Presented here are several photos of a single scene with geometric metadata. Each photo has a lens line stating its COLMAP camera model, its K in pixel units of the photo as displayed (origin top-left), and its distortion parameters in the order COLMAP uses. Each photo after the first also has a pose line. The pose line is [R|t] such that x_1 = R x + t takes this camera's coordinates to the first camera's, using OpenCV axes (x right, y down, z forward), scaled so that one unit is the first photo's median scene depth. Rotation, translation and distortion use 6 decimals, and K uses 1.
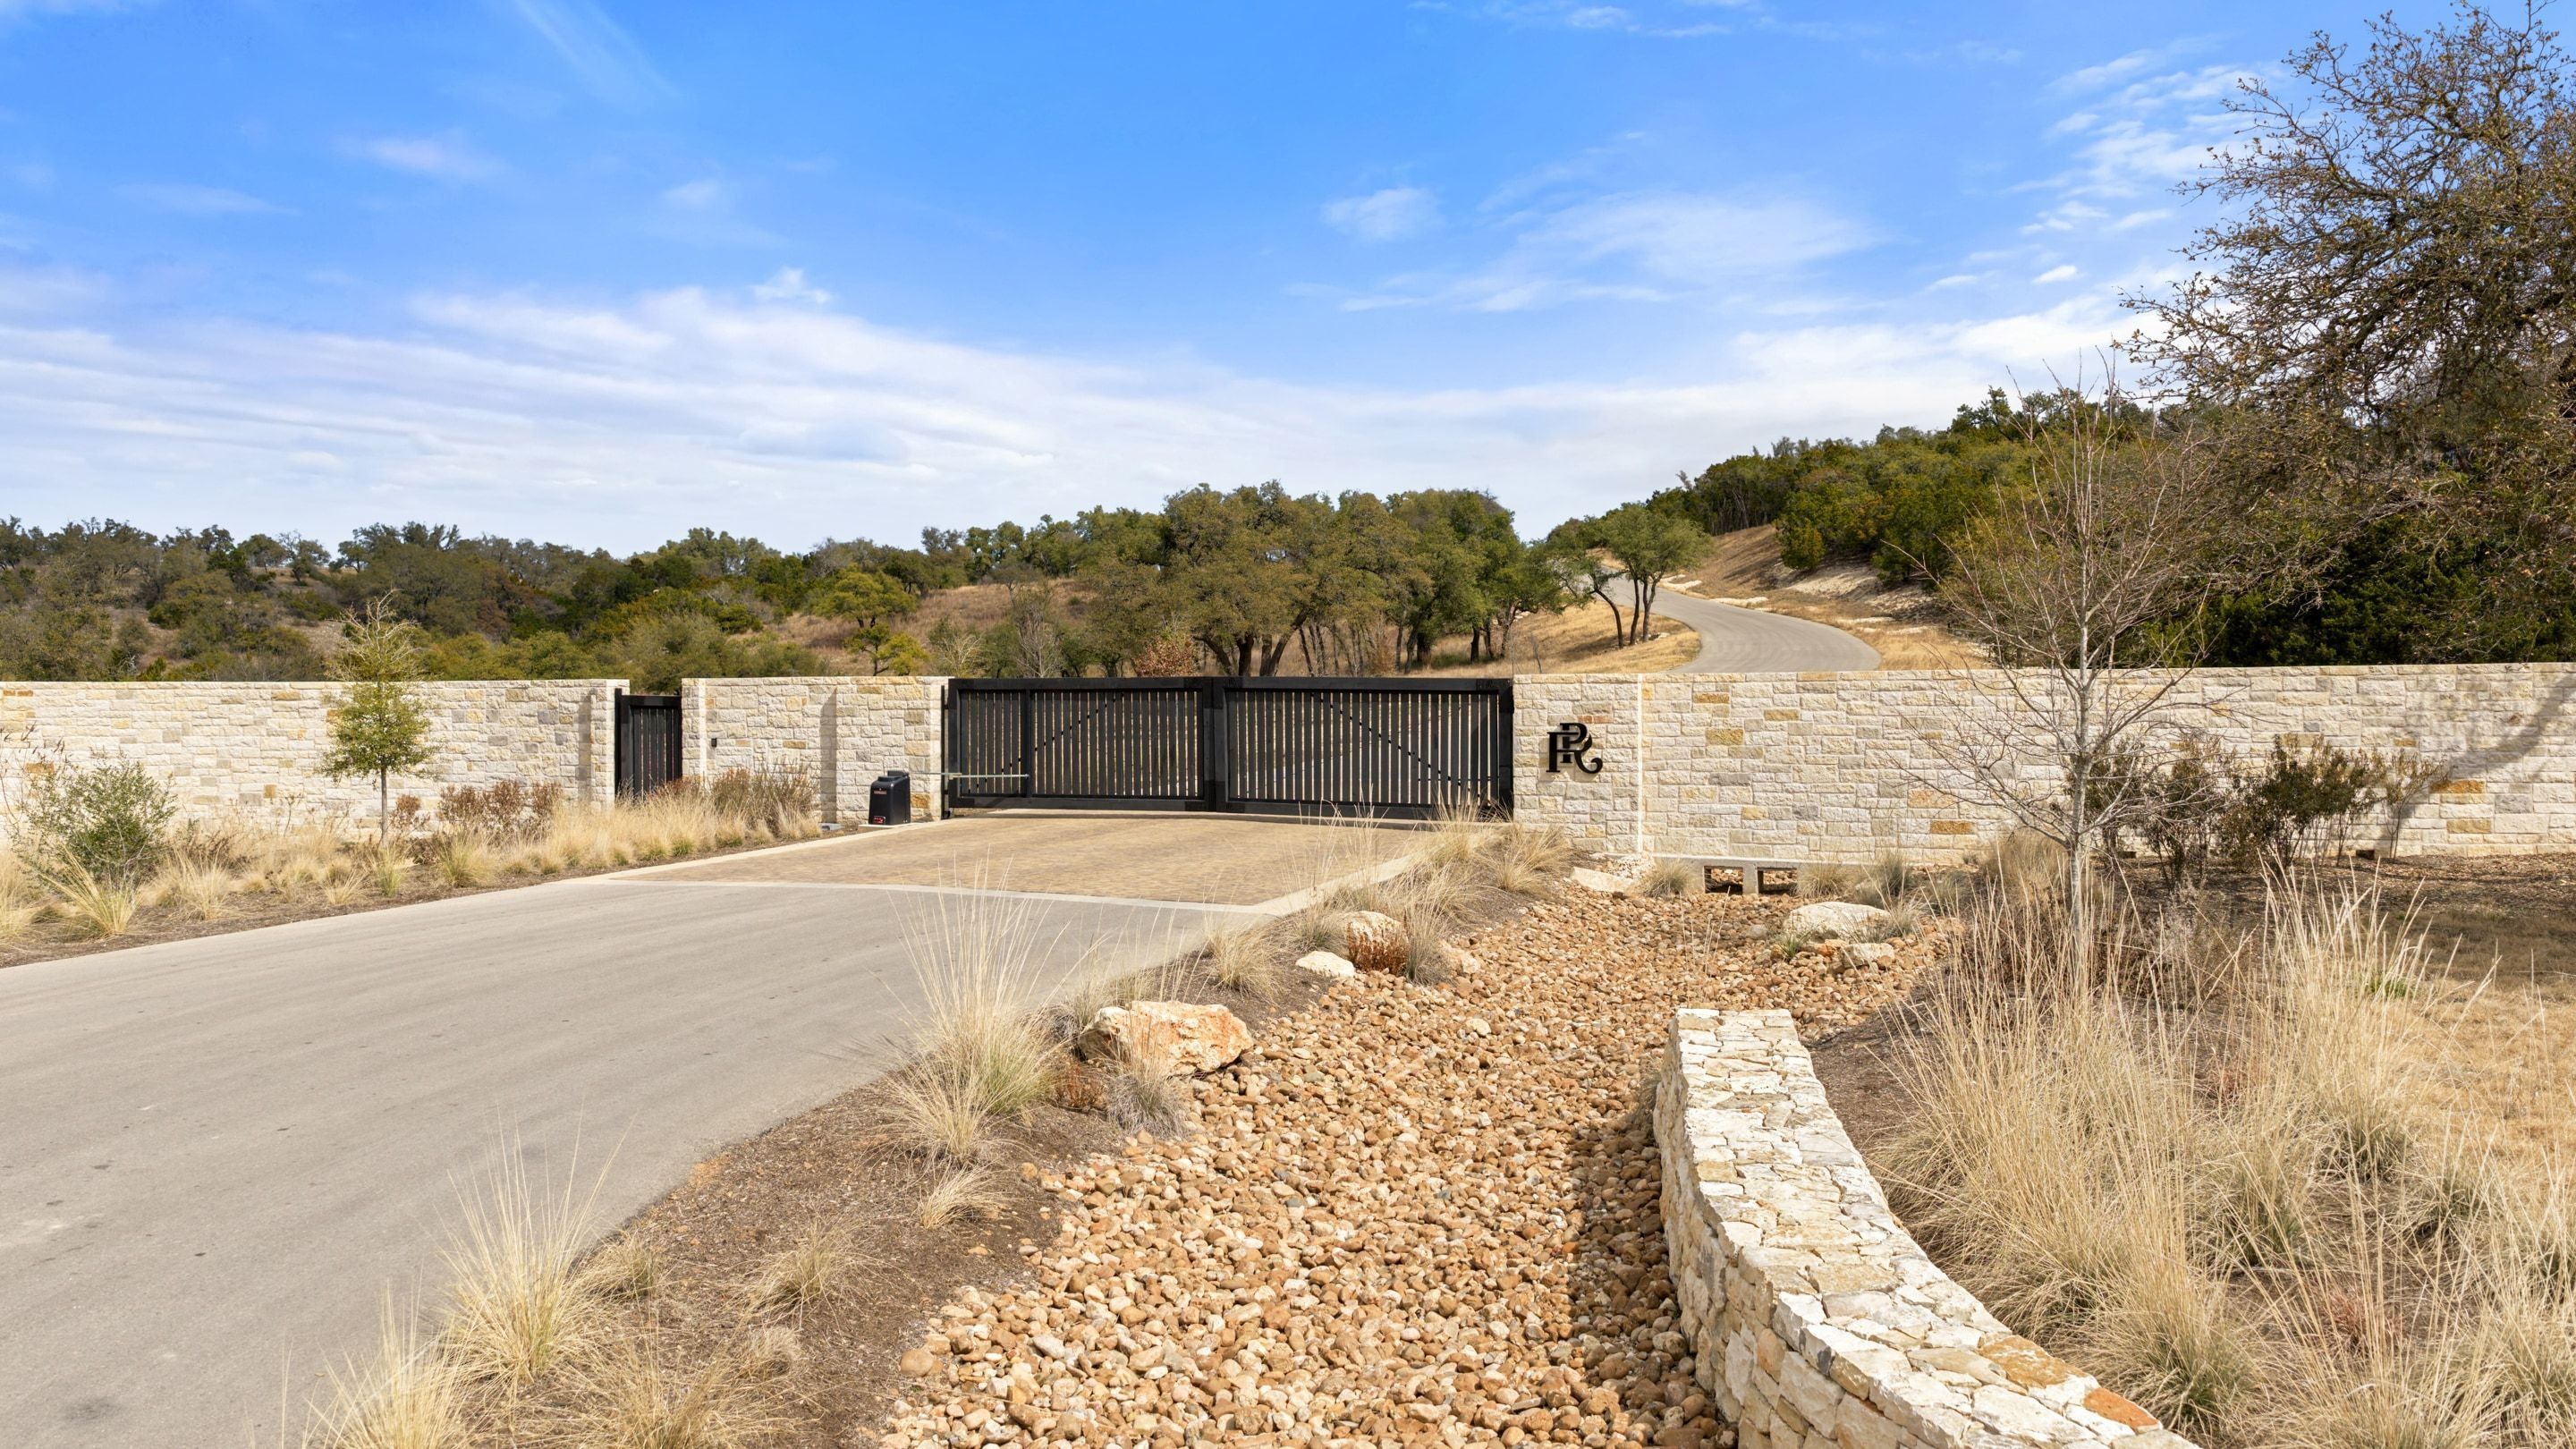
lens RADIAL K [[2149.8, 0, 1288.0], [0, 2149.8, 724.5], [0, 0, 1]] dist [0.009994, -0.014140]
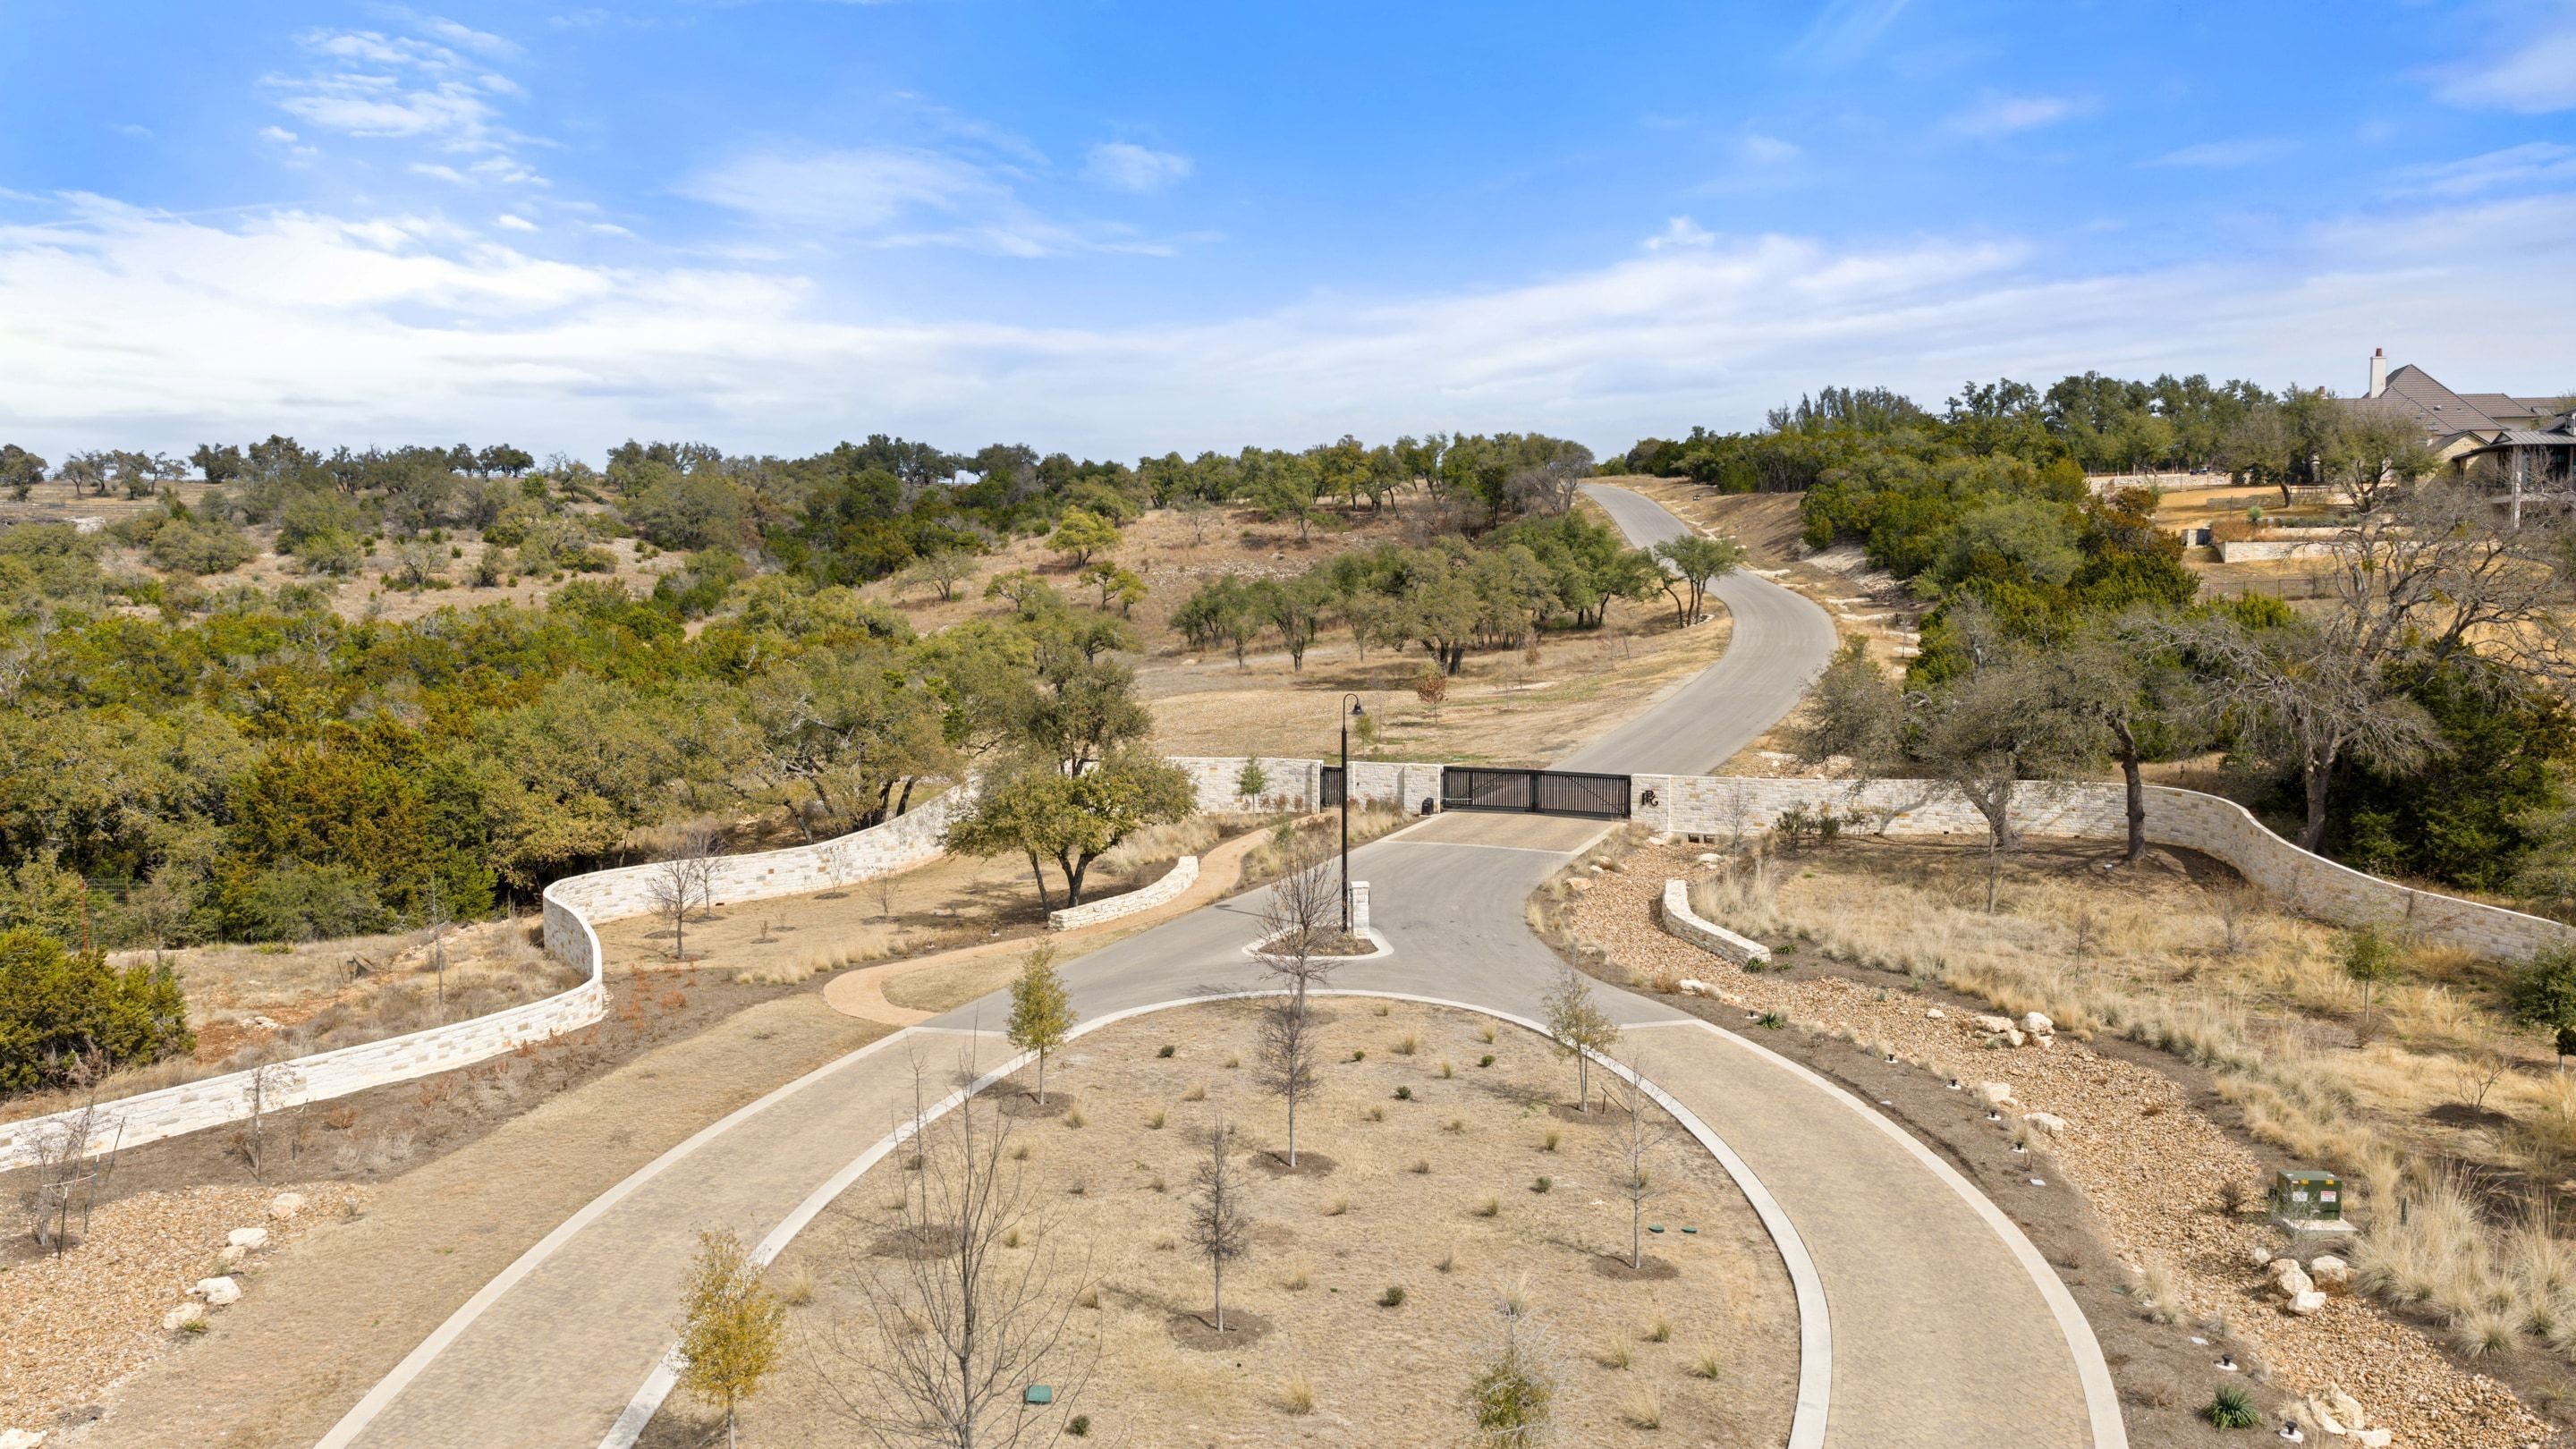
lens RADIAL K [[2149.8, 0, 1288.0], [0, 2149.8, 724.5], [0, 0, 1]] dist [0.009994, -0.014140]
pose [[0.999442, 0.003049, -0.033273, -0.258917], [-0.000661, 0.997436, 0.071558, -0.279024], [0.033406, -0.071496, 0.996881, -1.907950]]
